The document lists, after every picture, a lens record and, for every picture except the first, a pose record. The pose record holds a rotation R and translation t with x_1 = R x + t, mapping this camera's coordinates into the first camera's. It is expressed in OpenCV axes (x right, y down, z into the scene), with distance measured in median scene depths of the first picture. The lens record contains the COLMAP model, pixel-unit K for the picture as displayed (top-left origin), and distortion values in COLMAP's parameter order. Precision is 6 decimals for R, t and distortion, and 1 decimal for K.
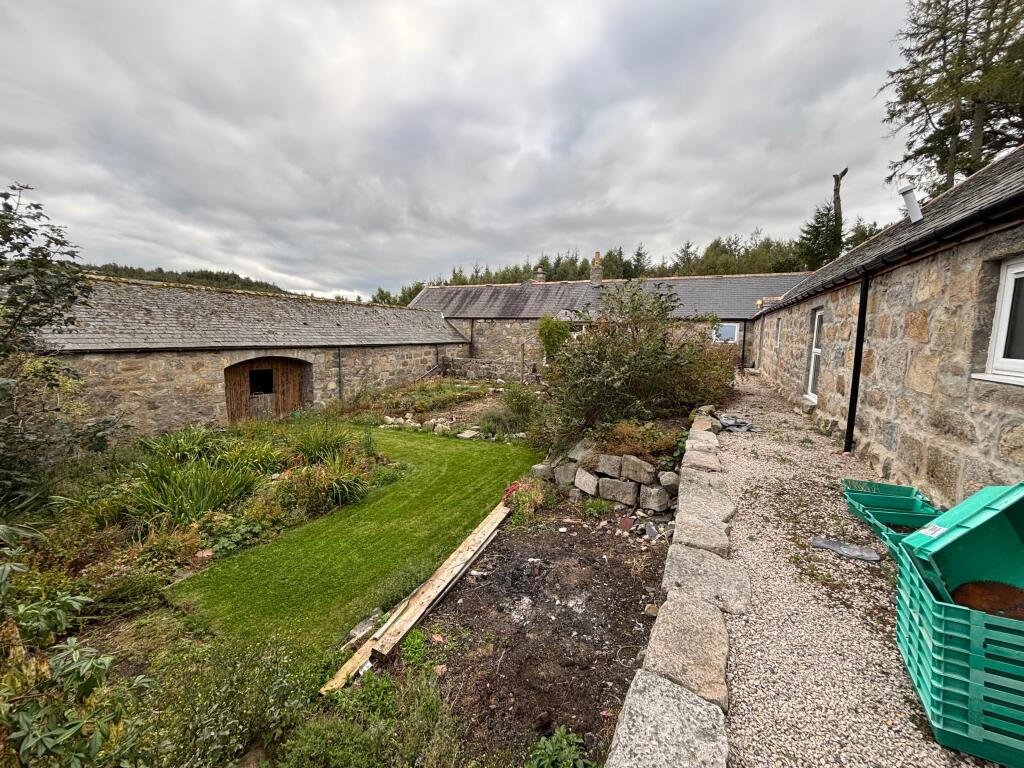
lens RADIAL K [[412.0, 0, 505.3], [0, 412.0, 381.7], [0, 0, 1]] dist [0.027569, -0.012290]
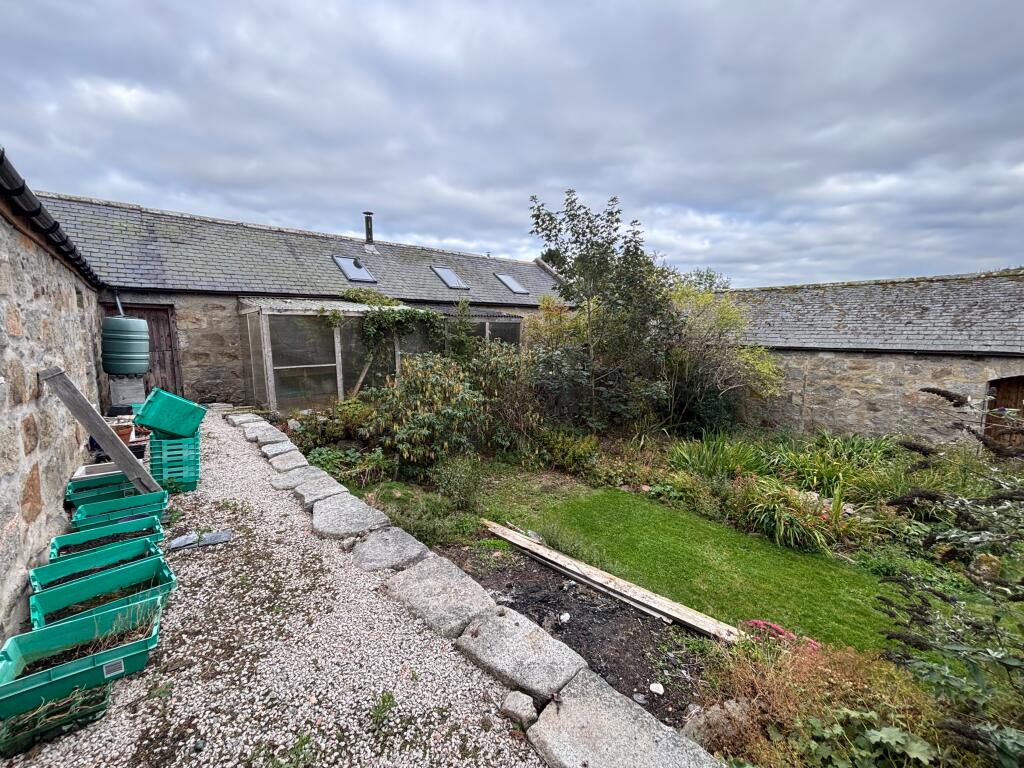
lens RADIAL K [[412.0, 0, 505.3], [0, 412.0, 381.7], [0, 0, 1]] dist [0.027569, -0.012290]
pose [[-0.388810, 0.102353, -0.915615, 0.407497], [-0.109537, 0.981626, 0.156246, -0.062925], [0.914783, 0.161043, -0.370454, 0.573803]]
